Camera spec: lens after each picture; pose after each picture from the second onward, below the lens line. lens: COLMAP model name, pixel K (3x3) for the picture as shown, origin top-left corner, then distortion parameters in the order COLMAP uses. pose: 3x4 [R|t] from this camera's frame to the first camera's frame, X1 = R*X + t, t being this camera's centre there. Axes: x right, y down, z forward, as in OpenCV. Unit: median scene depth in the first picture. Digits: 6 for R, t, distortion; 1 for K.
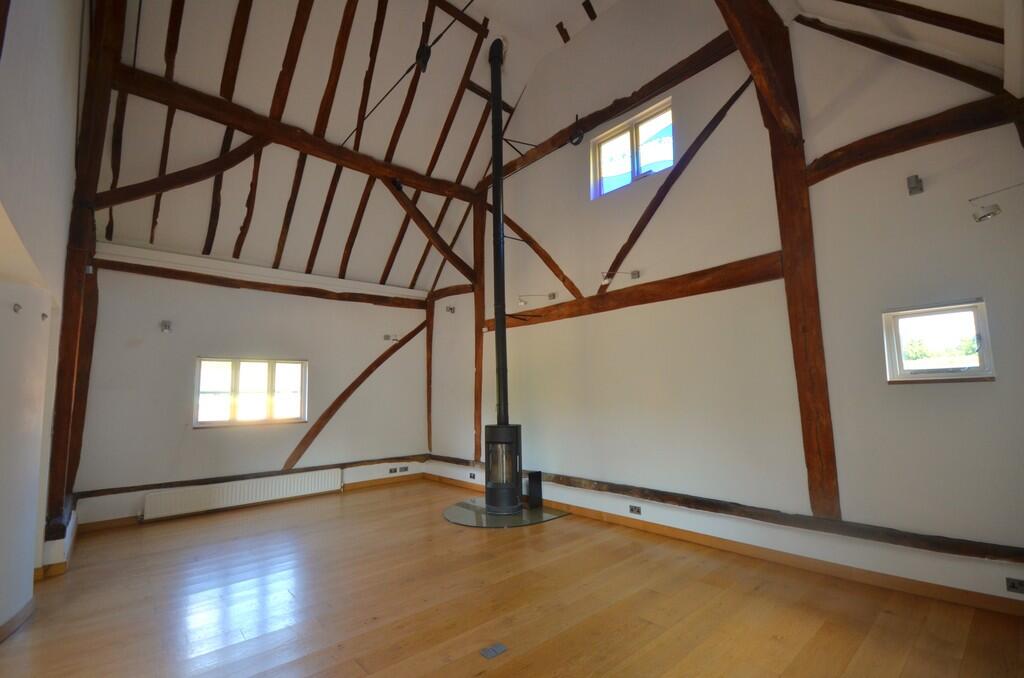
lens RADIAL K [[444.3, 0, 516.4], [0, 444.3, 346.2], [0, 0, 1]] dist [-0.000355, -0.007837]
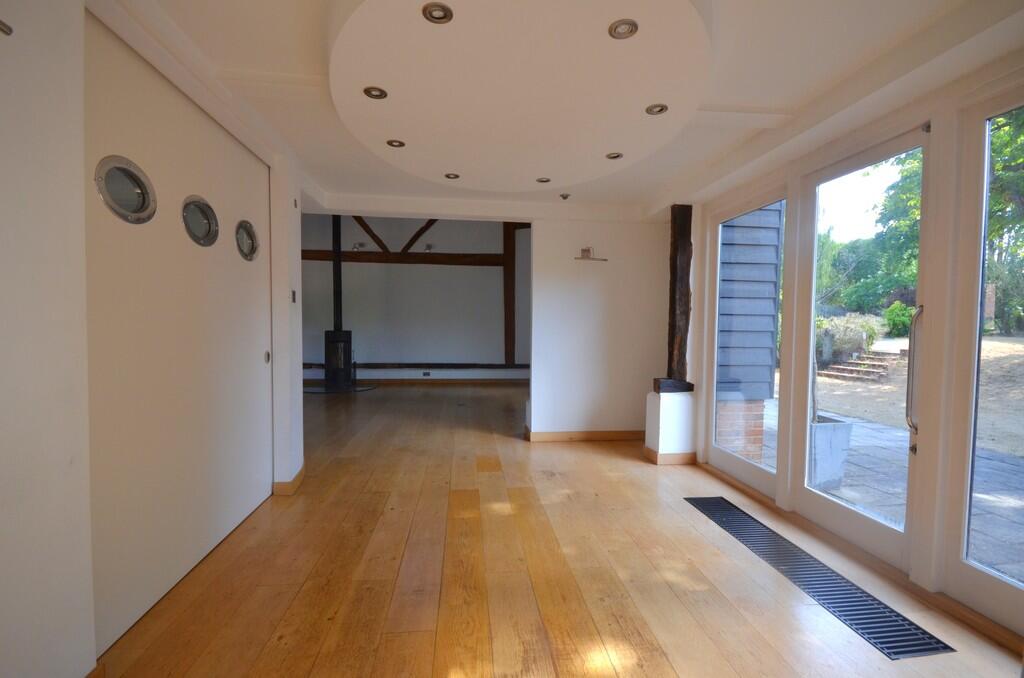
lens RADIAL K [[456.0, 0, 516.8], [0, 456.0, 346.2], [0, 0, 1]] dist [-0.009982, -0.000042]
pose [[0.578195, -0.004624, 0.815885, -0.909115], [-0.113647, 0.989779, 0.086148, 0.031793], [-0.807945, -0.142533, 0.571760, -0.338209]]
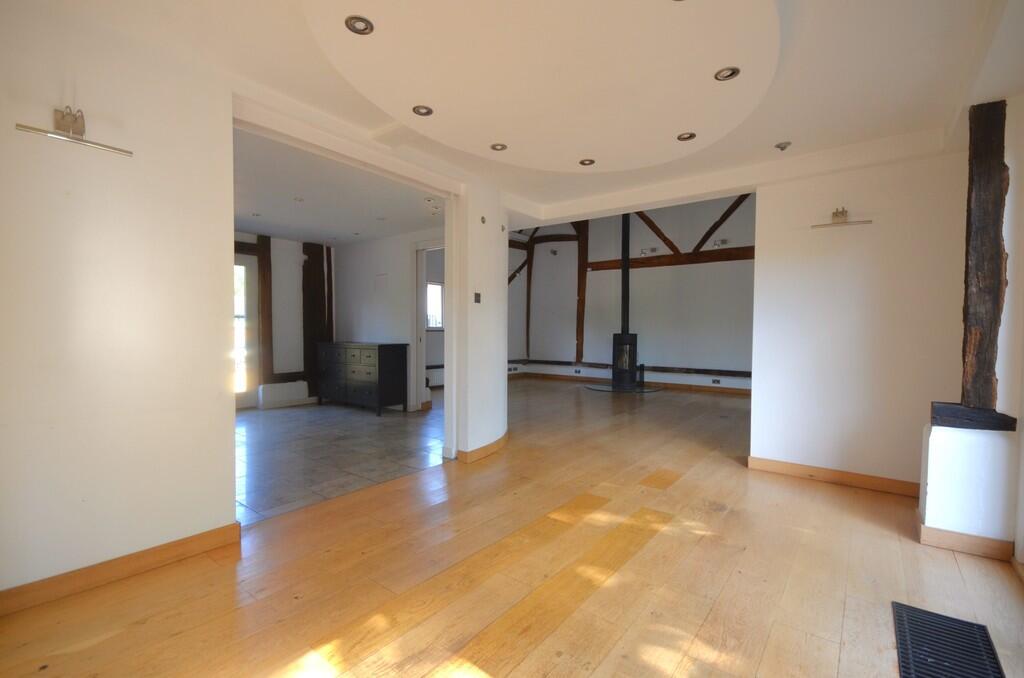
lens RADIAL K [[444.3, 0, 516.4], [0, 444.3, 346.2], [0, 0, 1]] dist [-0.000355, -0.007837]
pose [[0.984008, 0.025273, 0.176325, -0.670604], [-0.049714, 0.989515, 0.135608, 0.029091], [-0.171049, -0.142205, 0.974946, -0.445987]]
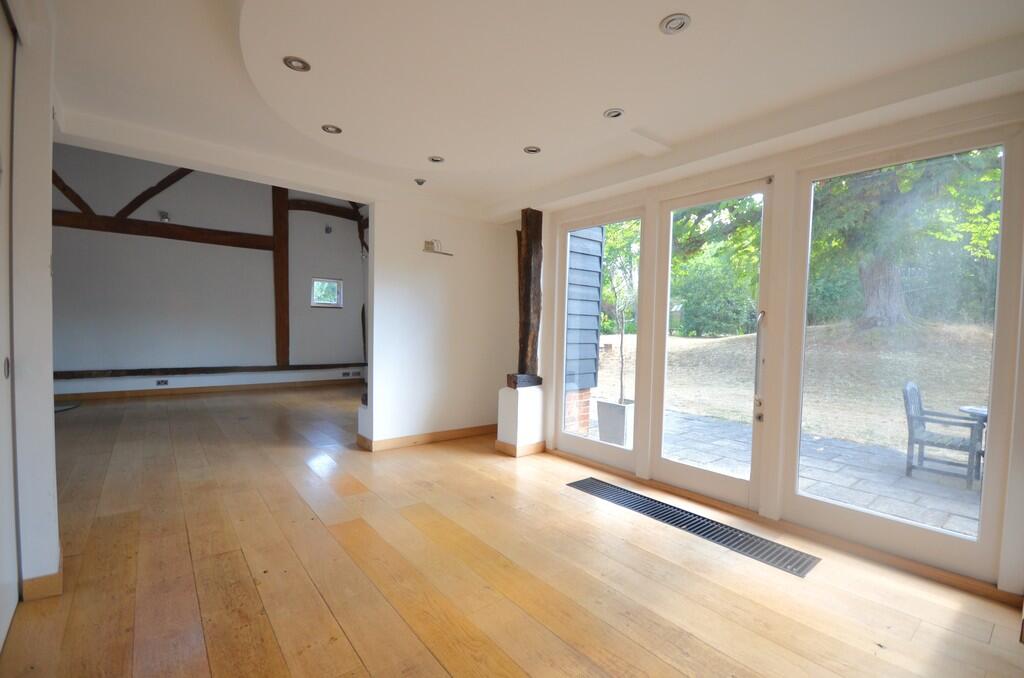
lens RADIAL K [[444.3, 0, 516.4], [0, 444.3, 346.2], [0, 0, 1]] dist [-0.000355, -0.007837]
pose [[0.045962, -0.014208, 0.998842, -0.920128], [-0.133343, 0.990863, 0.020231, 0.057182], [-0.990004, -0.134118, 0.043648, -0.151806]]
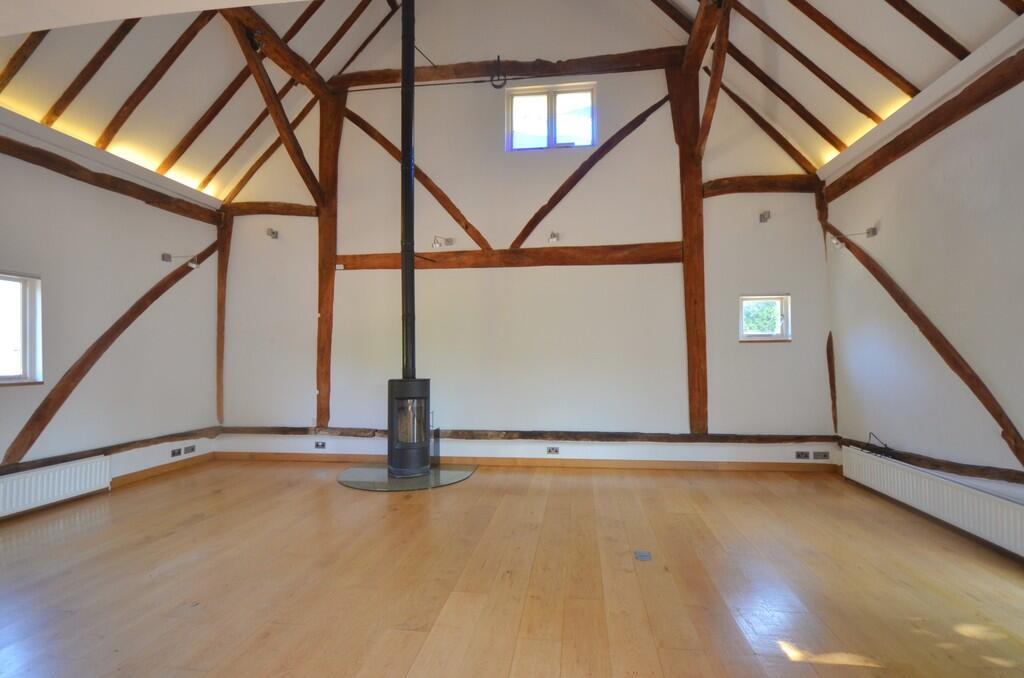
lens RADIAL K [[483.5, 0, 520.2], [0, 483.5, 345.9], [0, 0, 1]] dist [-0.003035, -0.000011]
pose [[0.754875, 0.032381, 0.655069, -0.494772], [-0.082757, 0.995500, 0.046157, 0.048147], [-0.650627, -0.089054, 0.754158, 0.134123]]
